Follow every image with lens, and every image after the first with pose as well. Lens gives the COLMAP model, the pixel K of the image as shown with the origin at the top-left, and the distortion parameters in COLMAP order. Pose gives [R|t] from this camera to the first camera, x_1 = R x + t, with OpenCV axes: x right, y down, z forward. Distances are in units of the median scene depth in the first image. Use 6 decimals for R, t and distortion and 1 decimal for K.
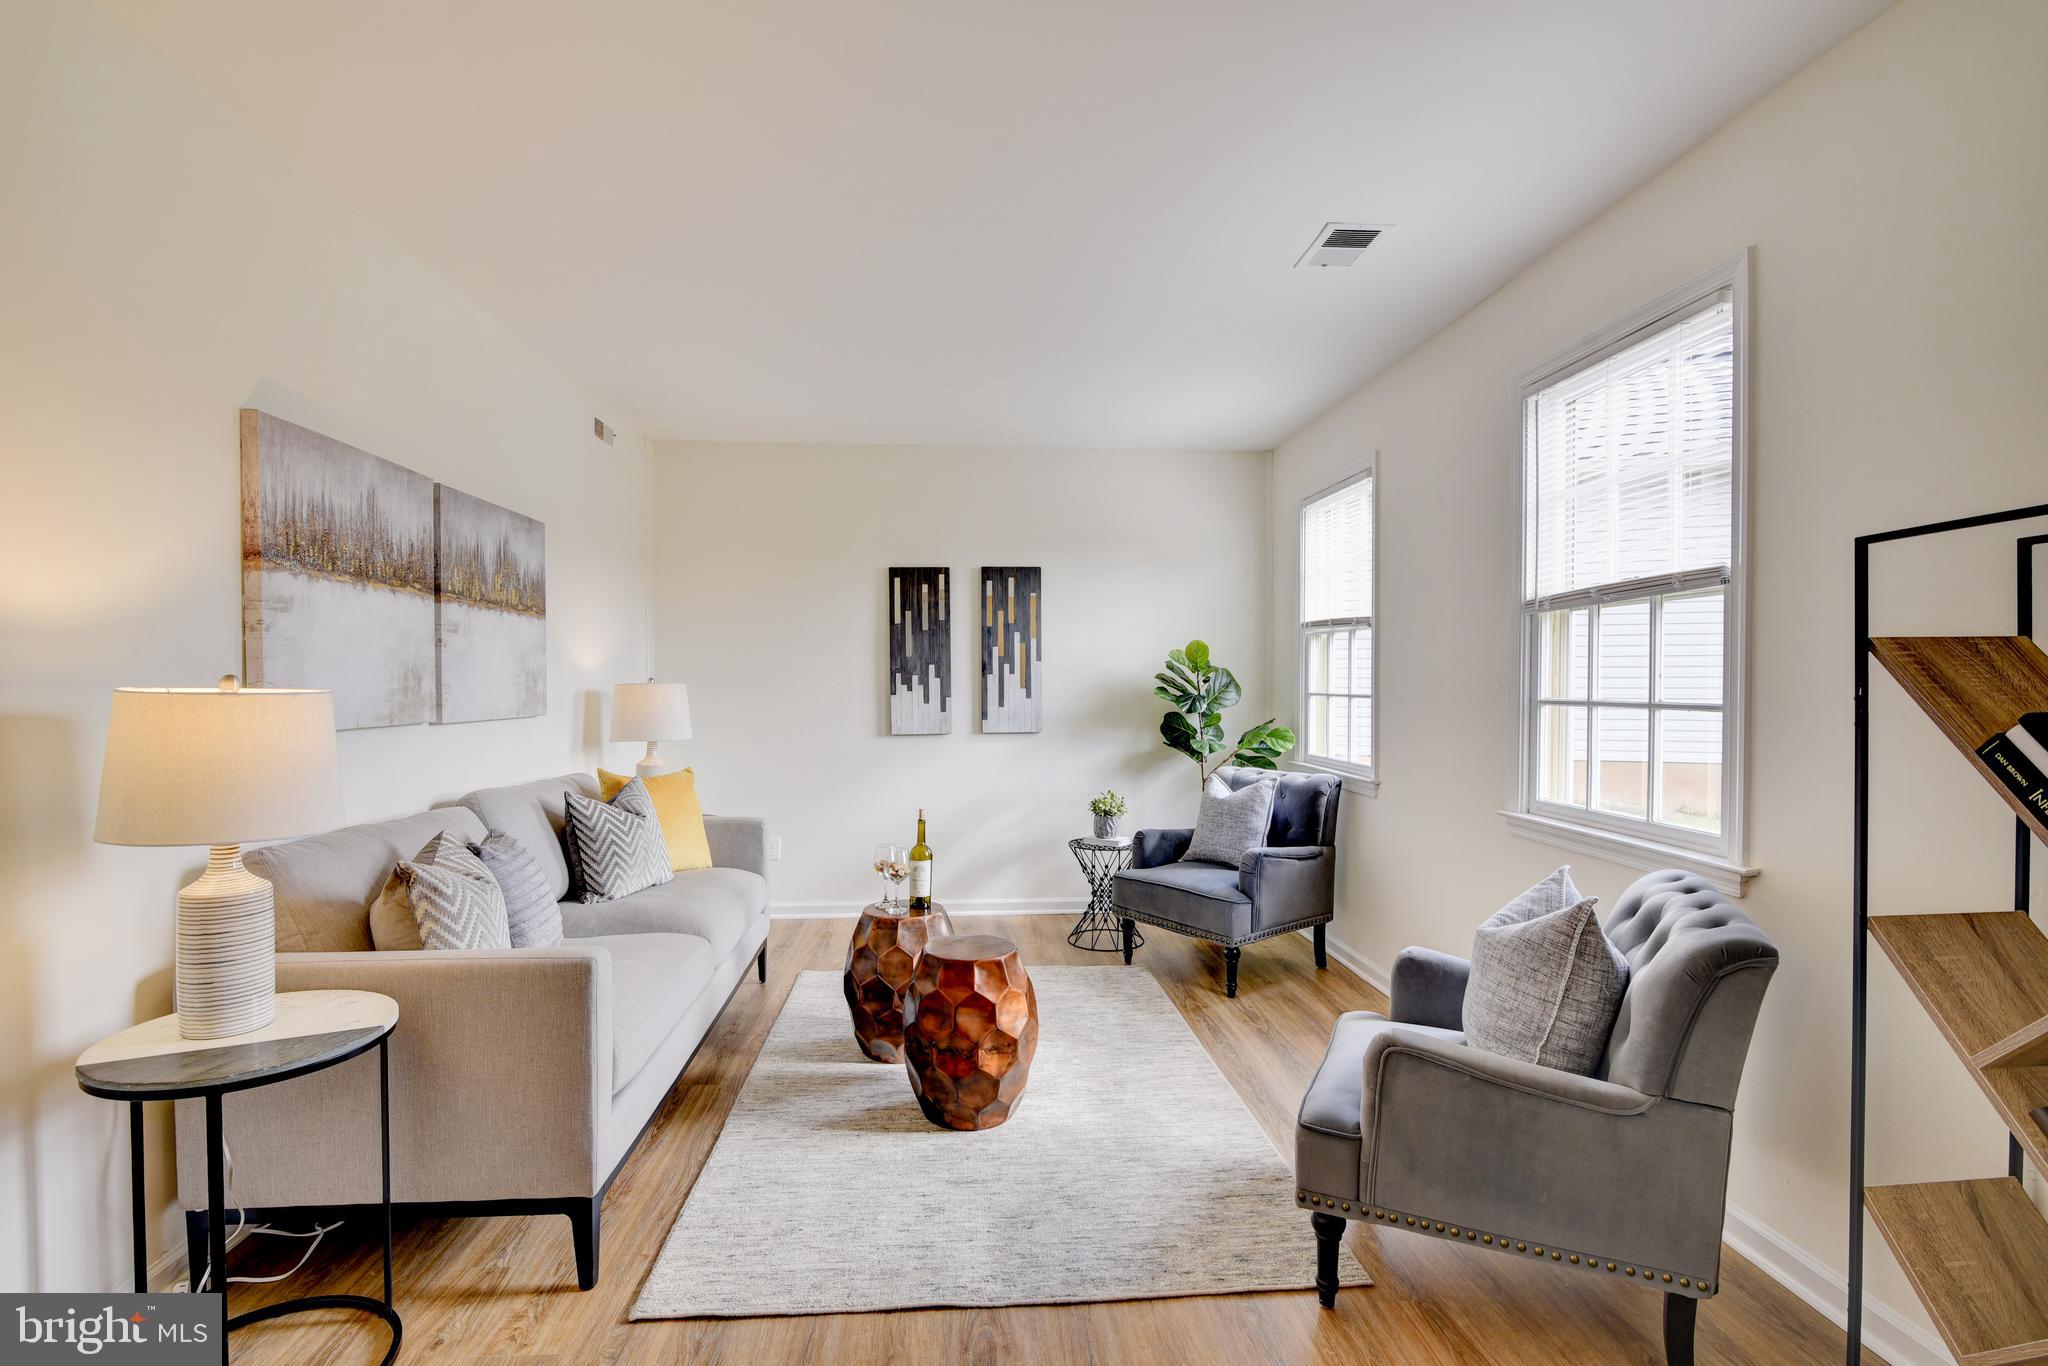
lens RADIAL K [[934.6, 0, 1023.6], [0, 934.6, 692.2], [0, 0, 1]] dist [-0.018942, 0.000821]
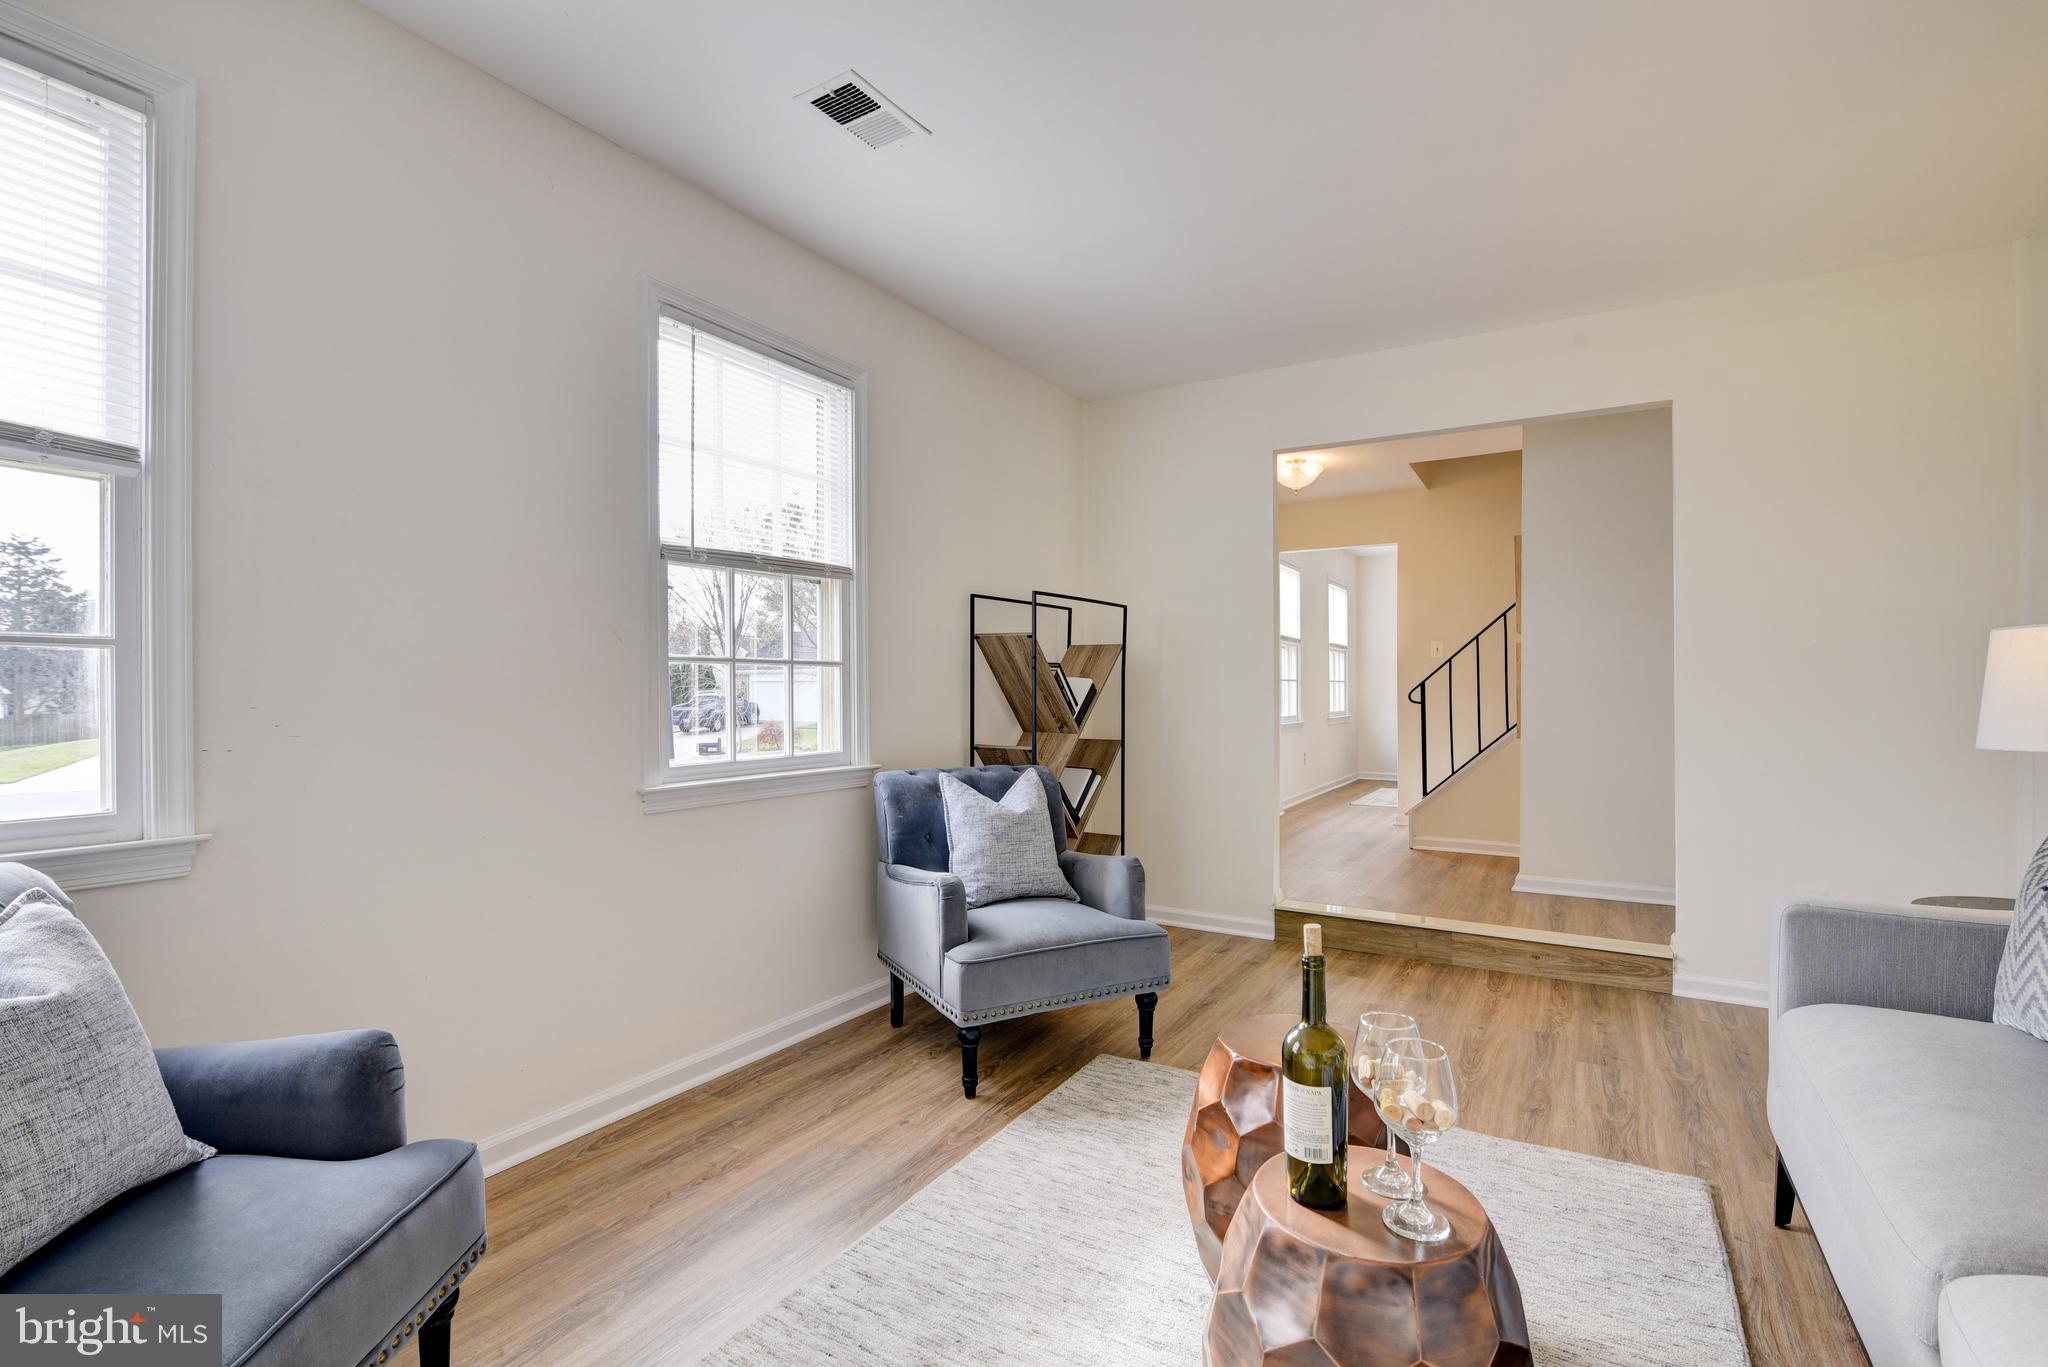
lens RADIAL K [[934.6, 0, 1023.6], [0, 934.6, 692.7], [0, 0, 1]] dist [-0.018942, 0.000821]
pose [[-0.805607, -0.003660, 0.592439, -0.304864], [0.007627, 0.999834, 0.016548, 0.034631], [-0.592402, 0.017850, -0.805445, 1.763699]]
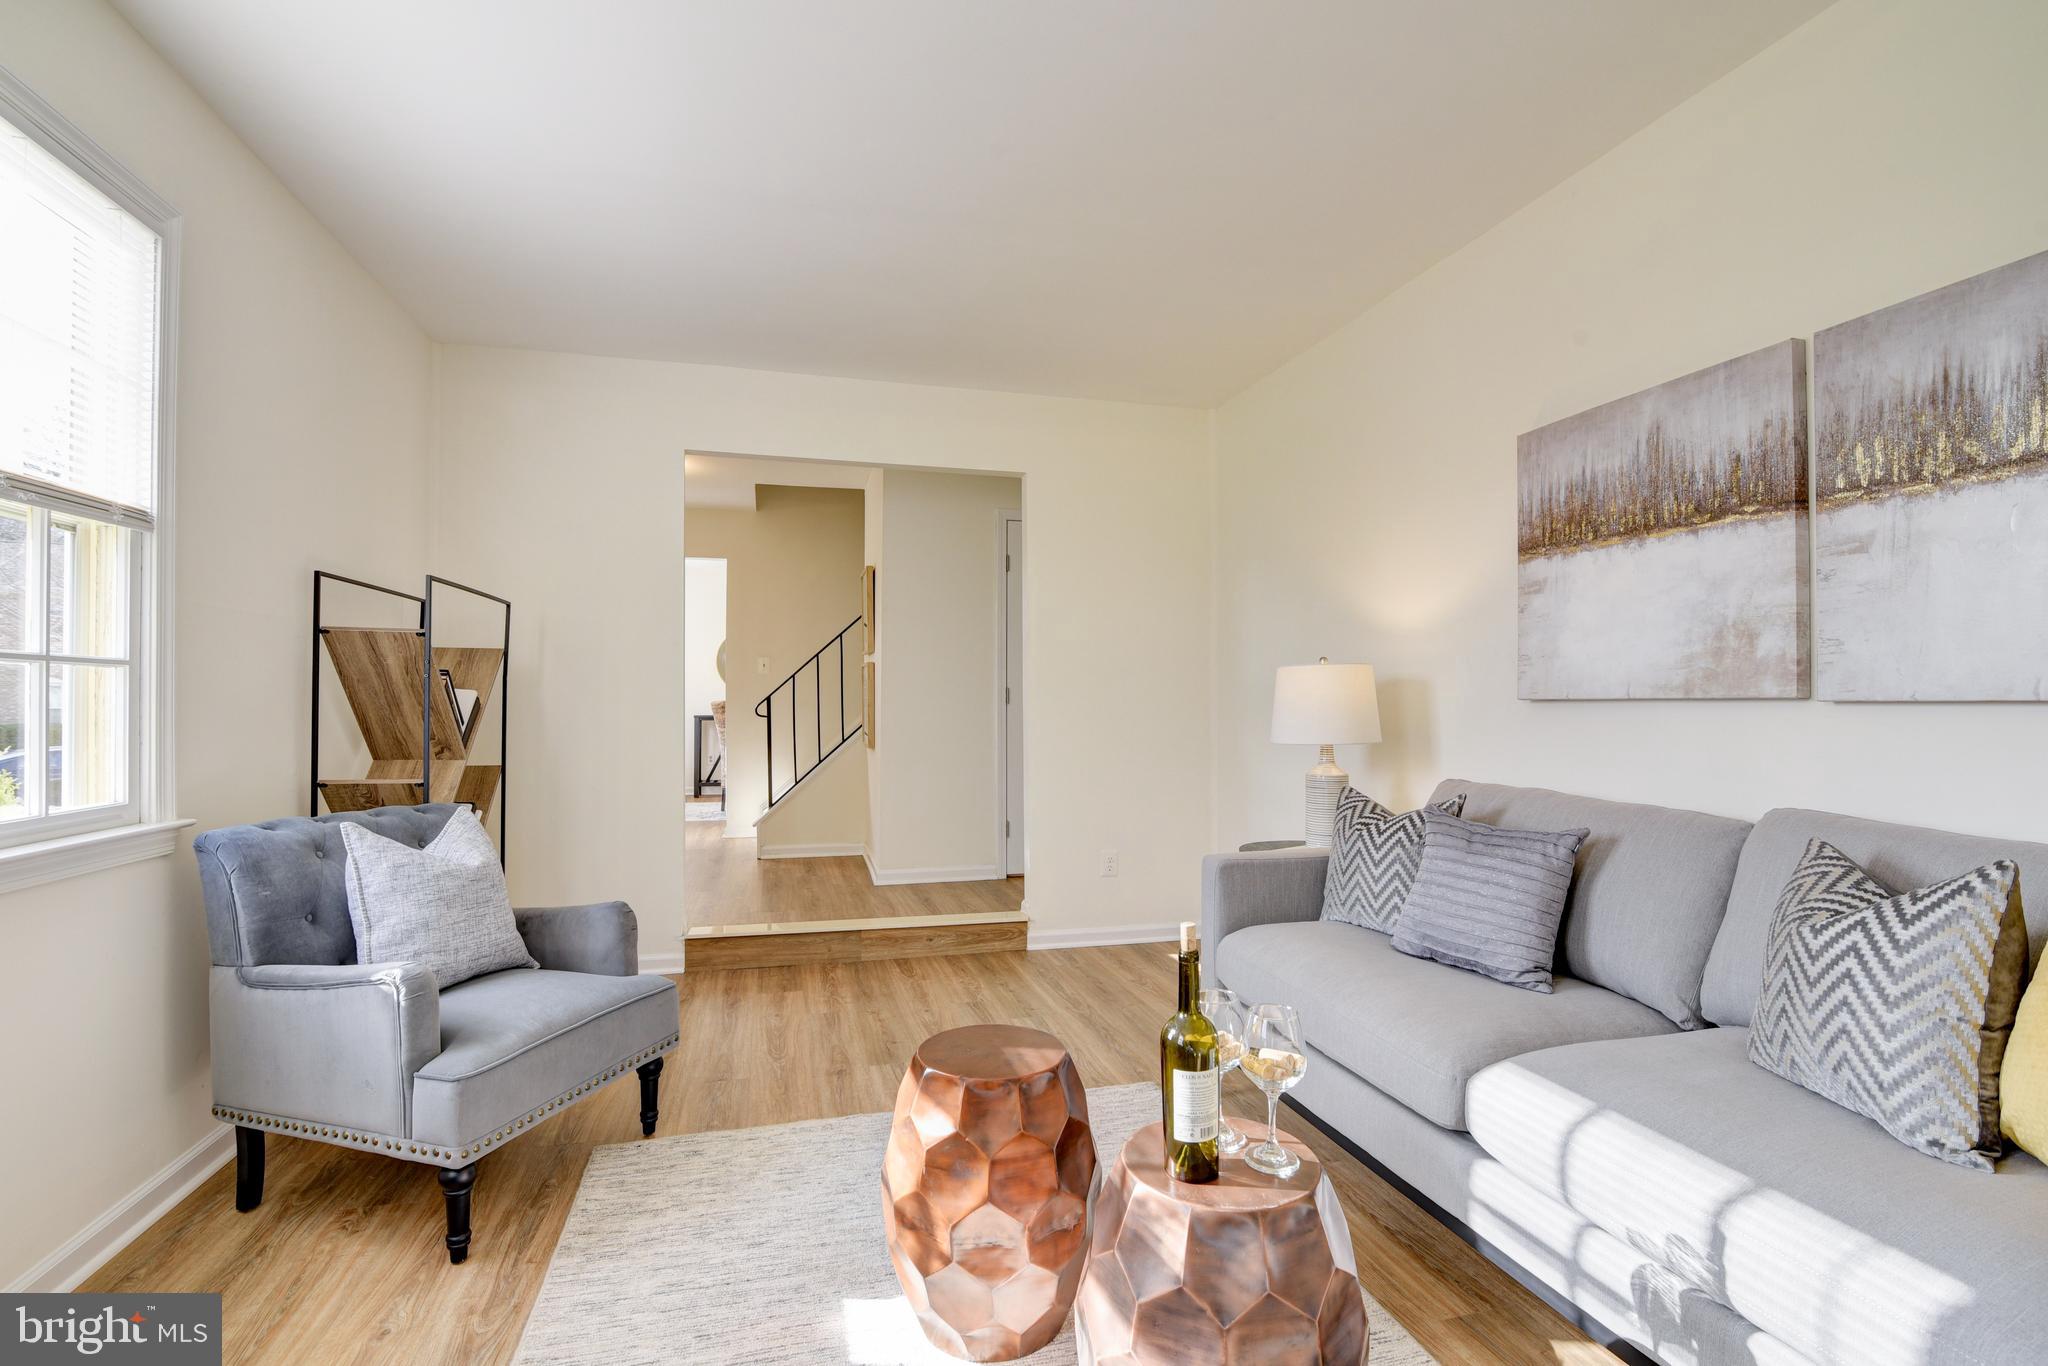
lens RADIAL K [[934.6, 0, 1023.6], [0, 934.6, 692.2], [0, 0, 1]] dist [-0.018942, 0.000821]
pose [[-0.985364, -0.004440, -0.170405, 0.032675], [-0.004910, 0.999985, 0.002335, 0.033633], [0.170392, 0.003137, -0.985371, 1.789326]]
